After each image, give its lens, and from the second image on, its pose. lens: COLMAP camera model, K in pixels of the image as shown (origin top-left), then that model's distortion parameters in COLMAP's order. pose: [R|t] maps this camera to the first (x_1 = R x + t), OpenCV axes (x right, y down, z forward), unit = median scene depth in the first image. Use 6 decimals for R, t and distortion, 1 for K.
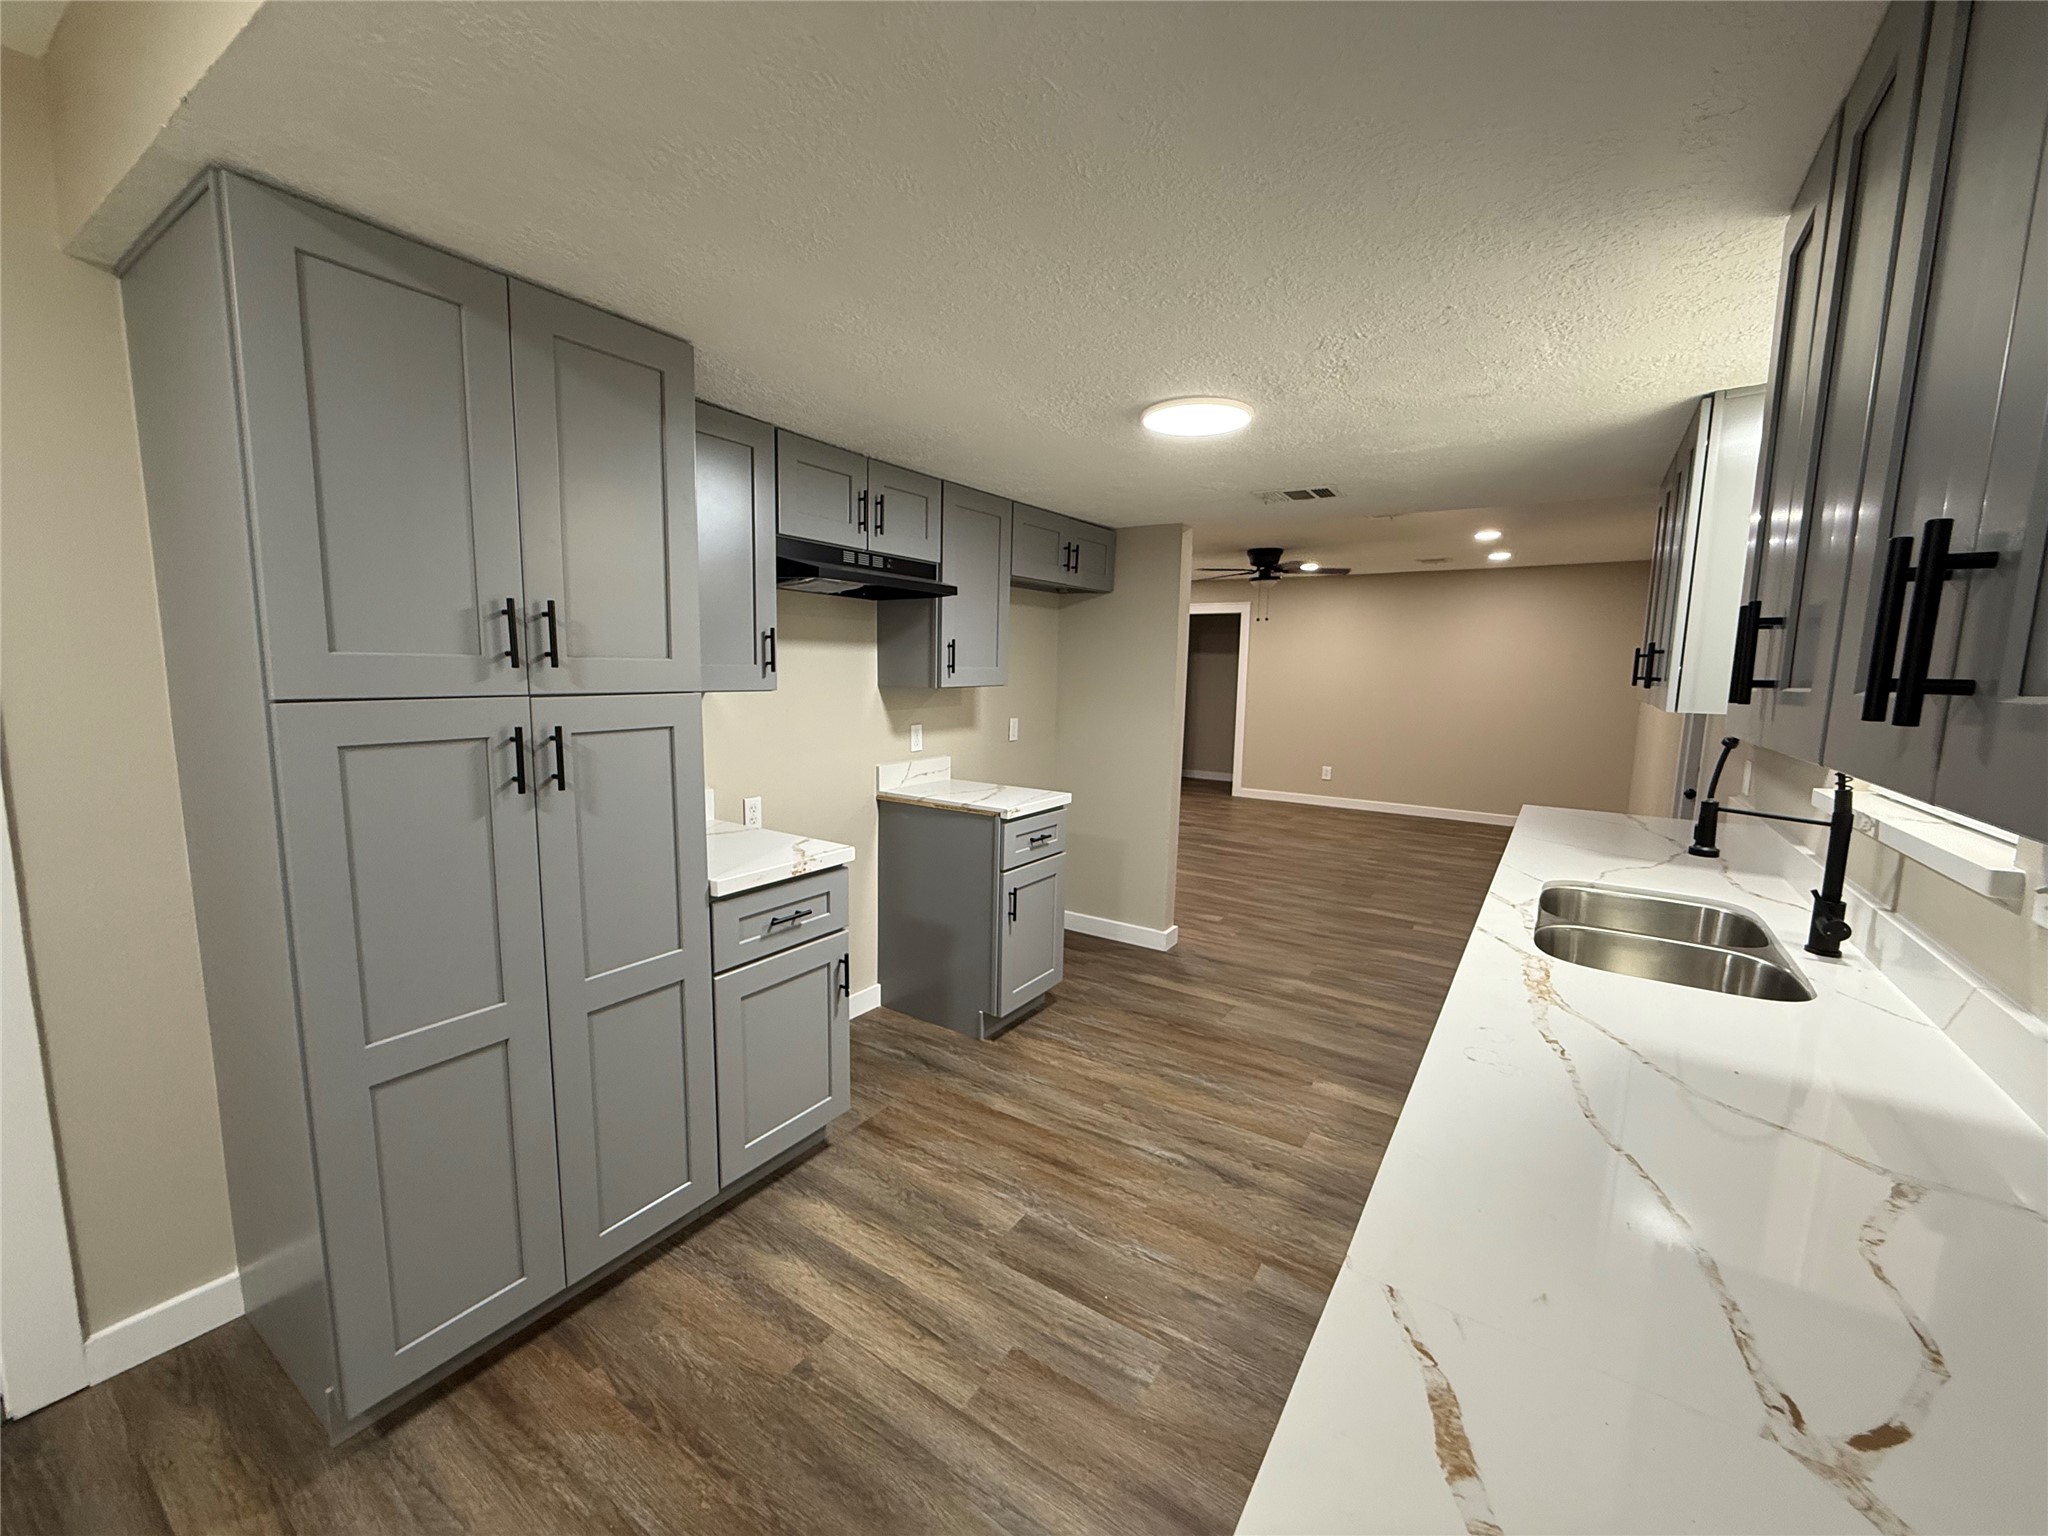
lens RADIAL K [[819.1, 0, 1017.0], [0, 819.1, 767.5], [0, 0, 1]] dist [0.000104, -0.000806]
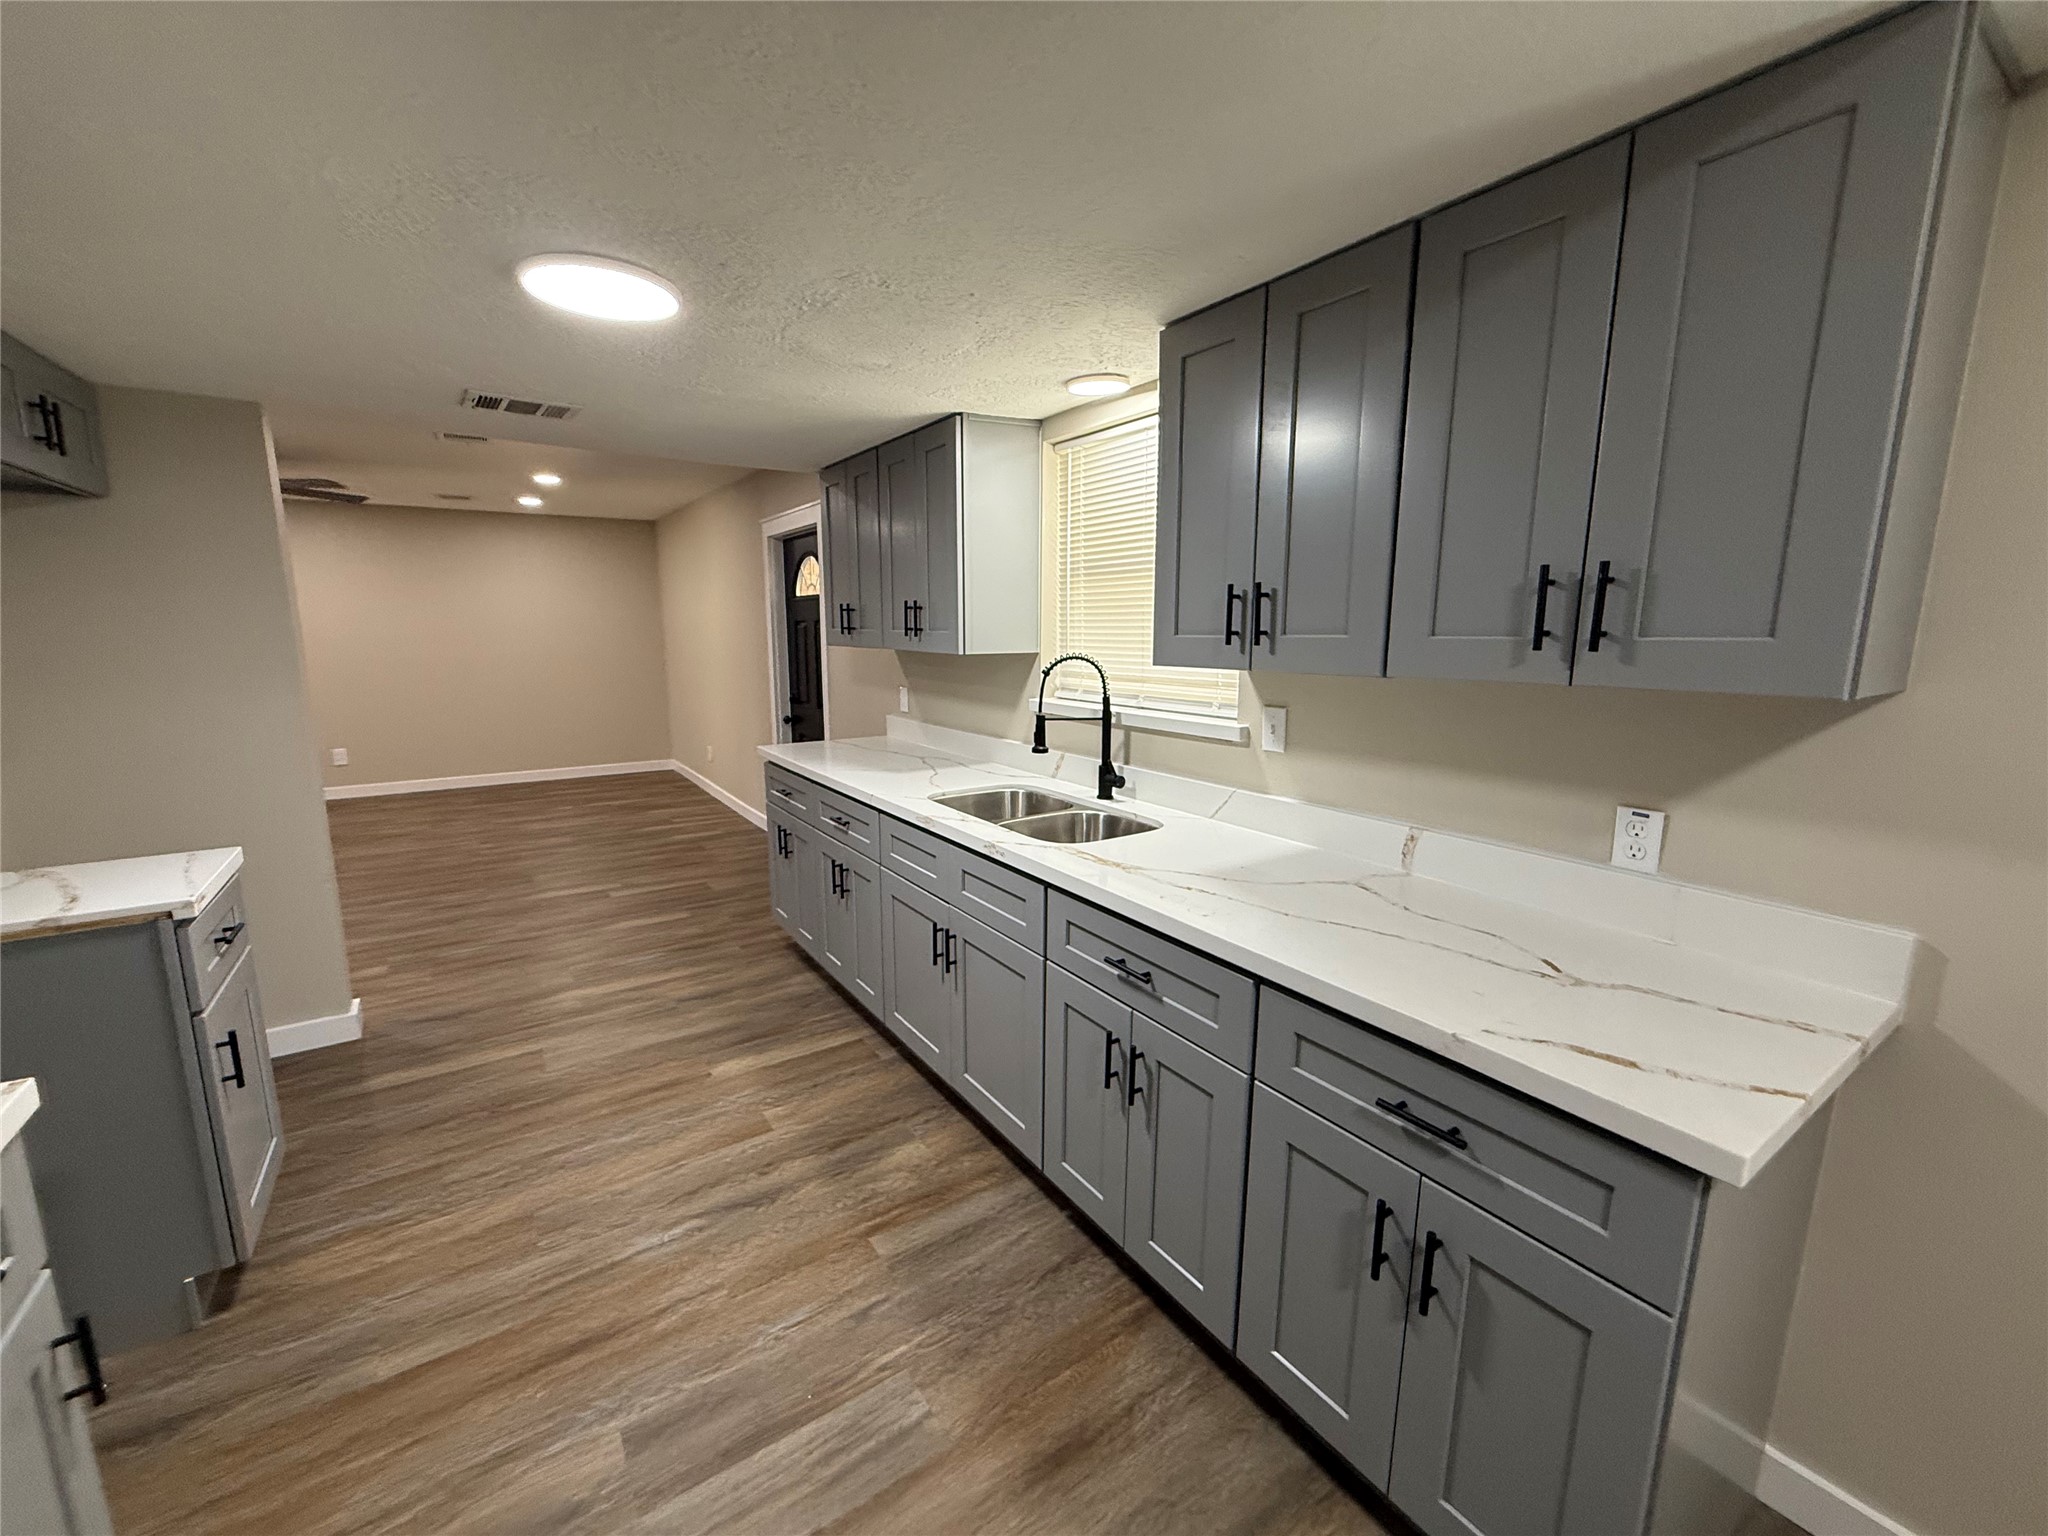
lens RADIAL K [[819.1, 0, 1024.4], [0, 819.1, 767.5], [0, 0, 1]] dist [0.000104, -0.000806]
pose [[0.370109, -0.178952, 0.911590, -0.326301], [0.122585, 0.982098, 0.143023, -0.050893], [-0.920865, 0.058813, 0.385420, 0.319826]]
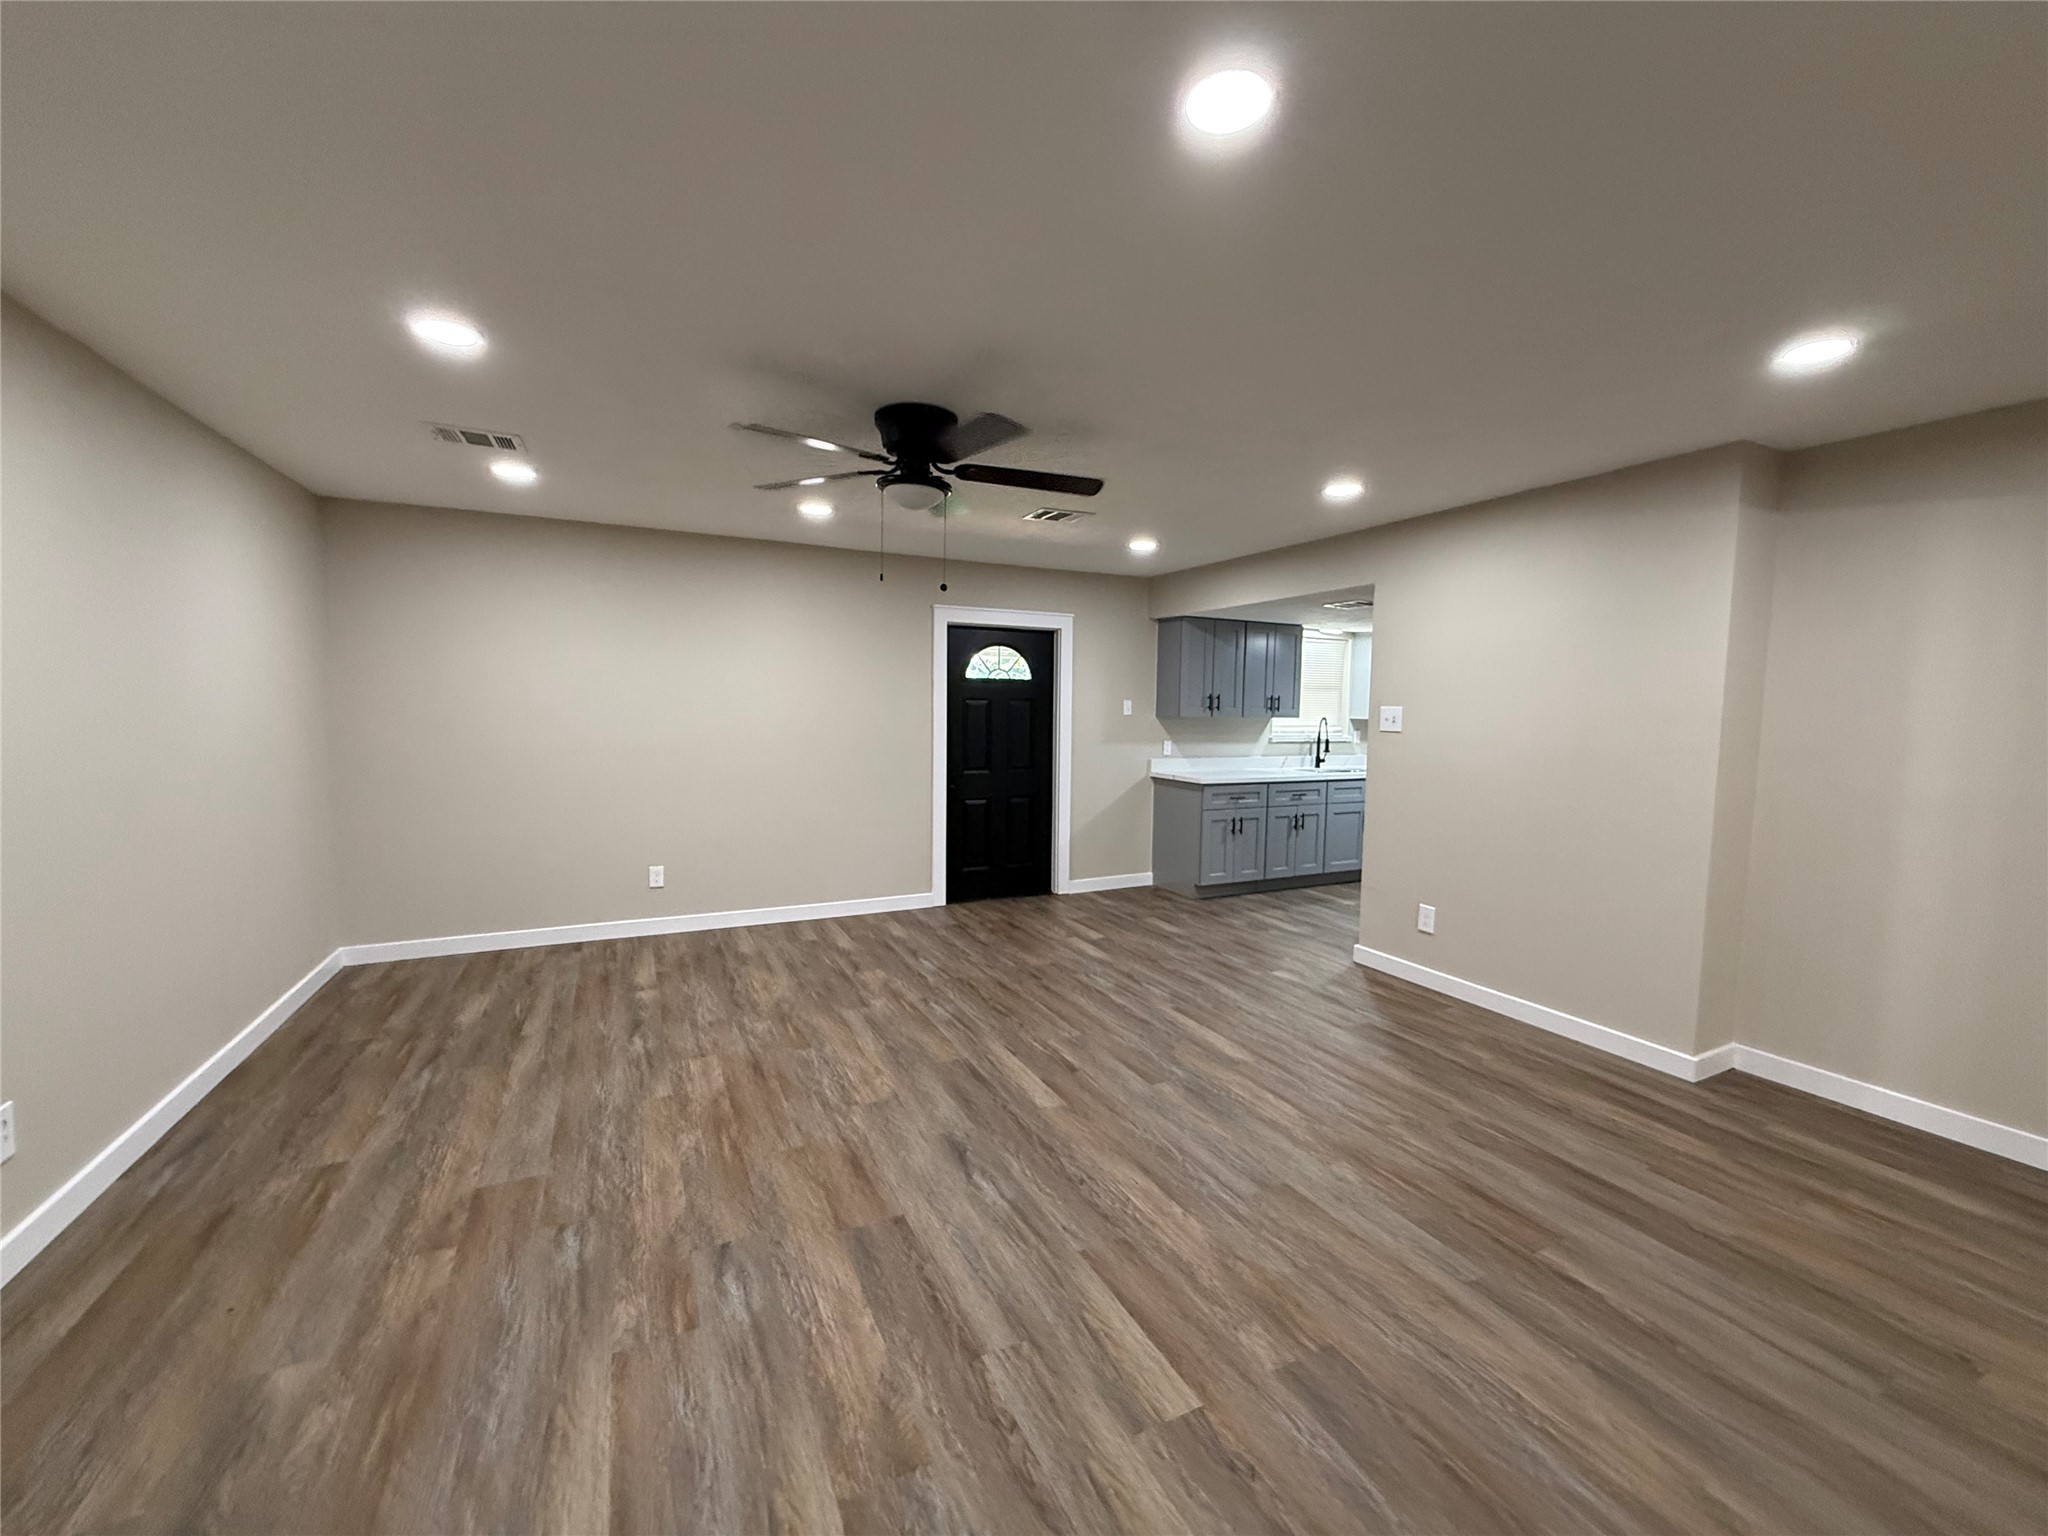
lens RADIAL K [[819.1, 0, 1024.9], [0, 819.1, 761.9], [0, 0, 1]] dist [0.000104, -0.000806]
pose [[-0.863863, -0.070133, 0.498821, -0.117158], [0.029359, 0.981567, 0.188850, -0.248291], [-0.502871, 0.177786, -0.845880, 1.929708]]
